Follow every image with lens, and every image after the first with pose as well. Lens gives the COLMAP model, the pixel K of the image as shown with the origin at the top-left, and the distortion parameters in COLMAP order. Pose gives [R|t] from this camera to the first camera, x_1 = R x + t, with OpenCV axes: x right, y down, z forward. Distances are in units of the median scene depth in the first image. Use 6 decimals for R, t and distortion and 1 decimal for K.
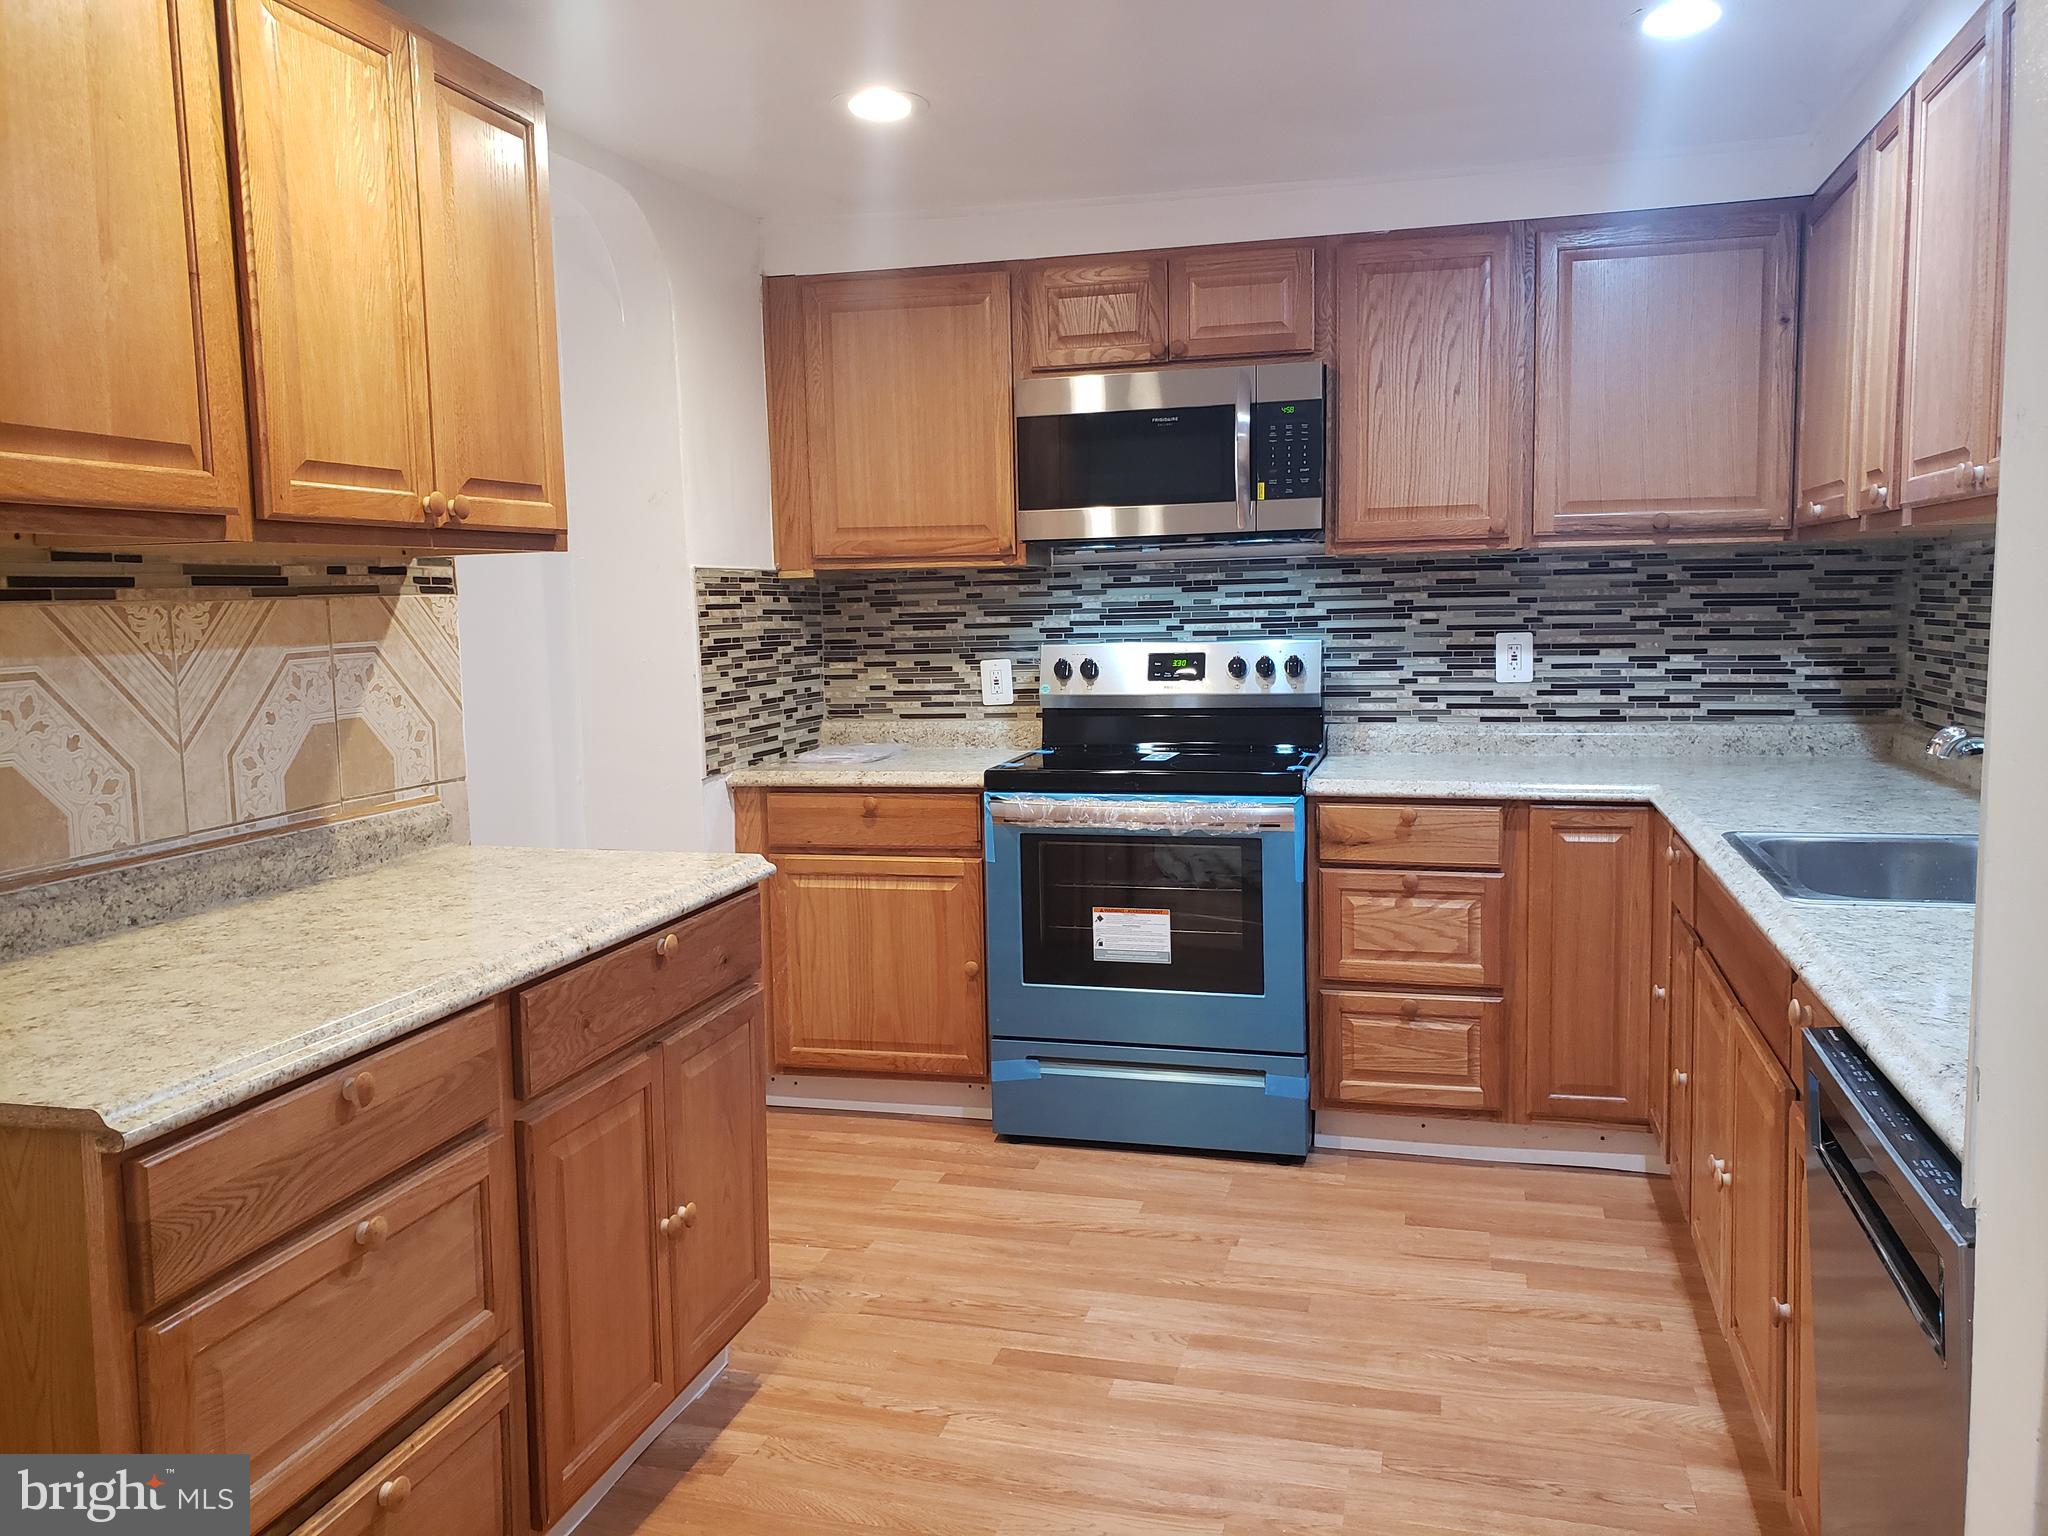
lens RADIAL K [[1648.9, 0, 985.3], [0, 1648.9, 757.1], [0, 0, 1]] dist [0.049308, -0.014321]
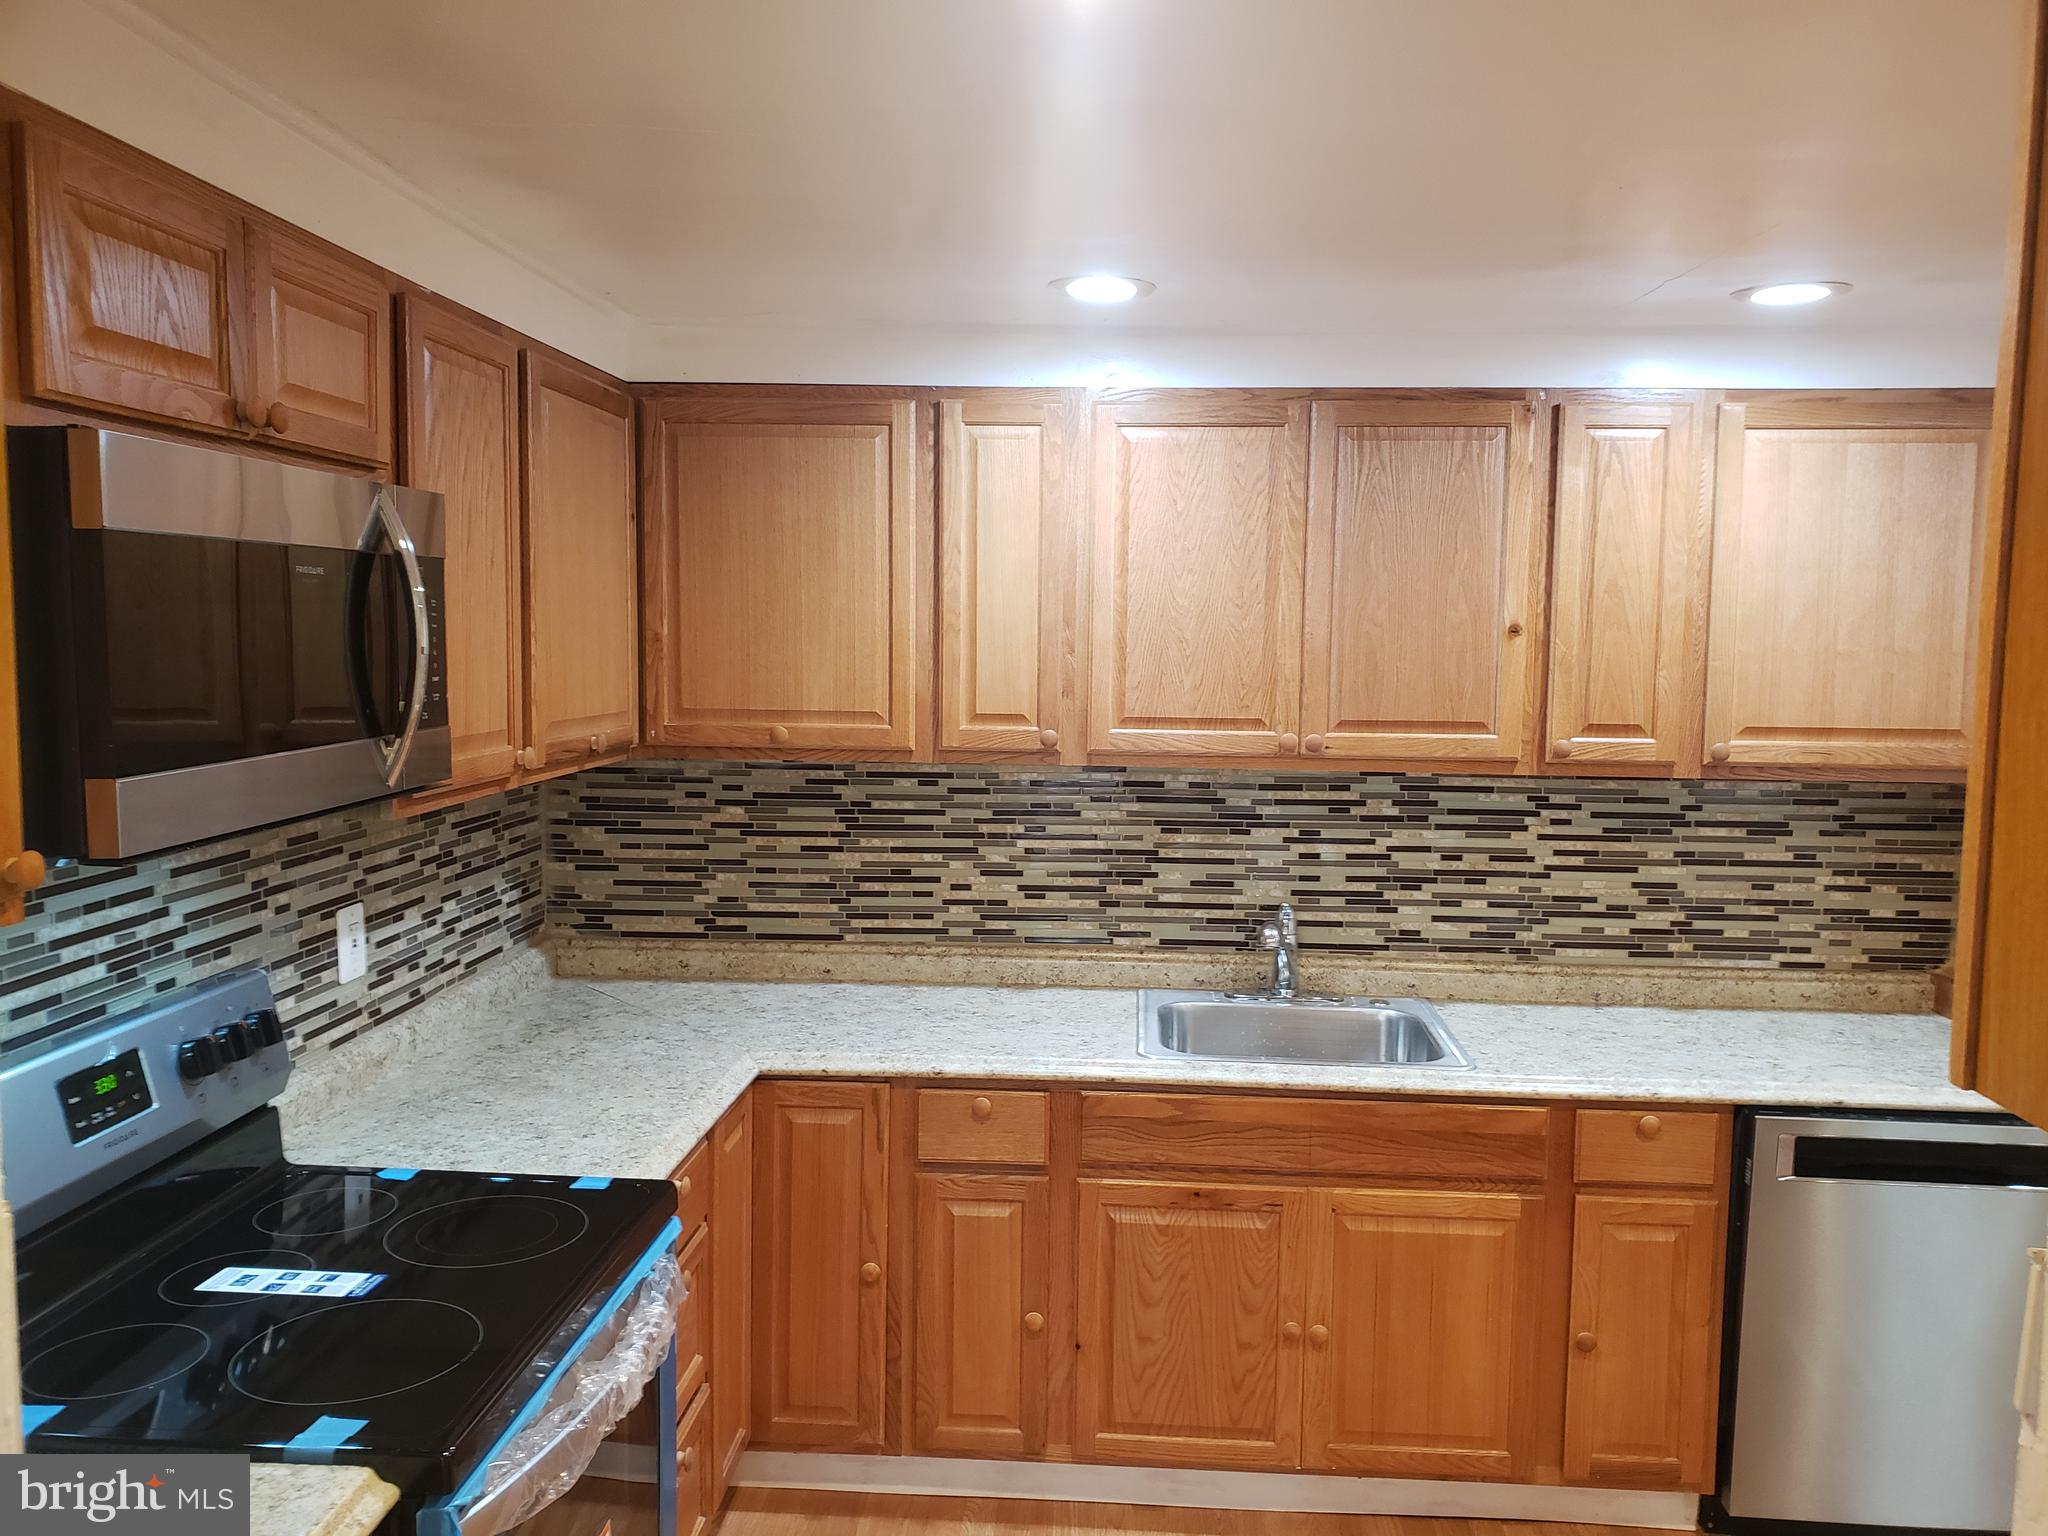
lens RADIAL K [[1648.9, 0, 1022.8], [0, 1648.9, 747.6], [0, 0, 1]] dist [0.049308, -0.014321]
pose [[-0.234222, -0.057686, 0.970470, -0.448545], [0.089063, 0.992767, 0.080507, -0.193876], [-0.968095, 0.105290, -0.227390, 1.020923]]
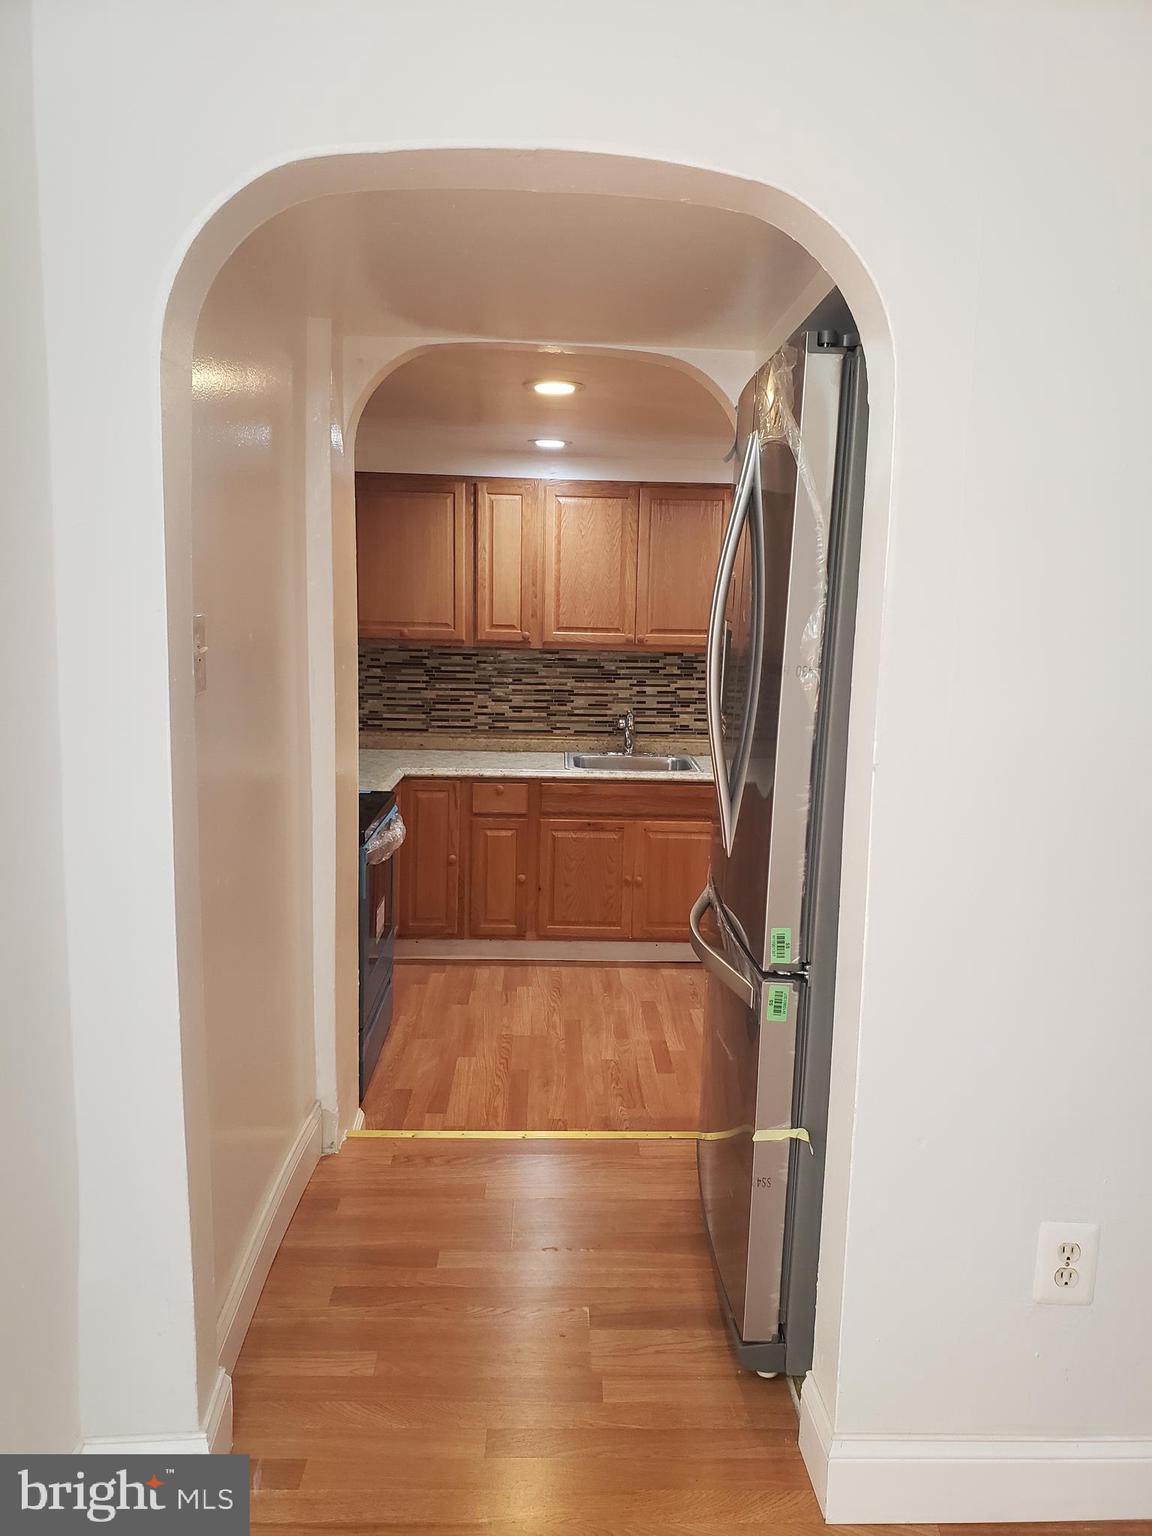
lens RADIAL K [[1236.7, 0, 625.6], [0, 1236.7, 800.9], [0, 0, 1]] dist [0.049308, -0.014321]
pose [[-0.352407, -0.148391, 0.924007, -1.072389], [0.073385, 0.979927, 0.185360, -0.199644], [-0.932965, 0.133130, -0.334444, 1.227564]]
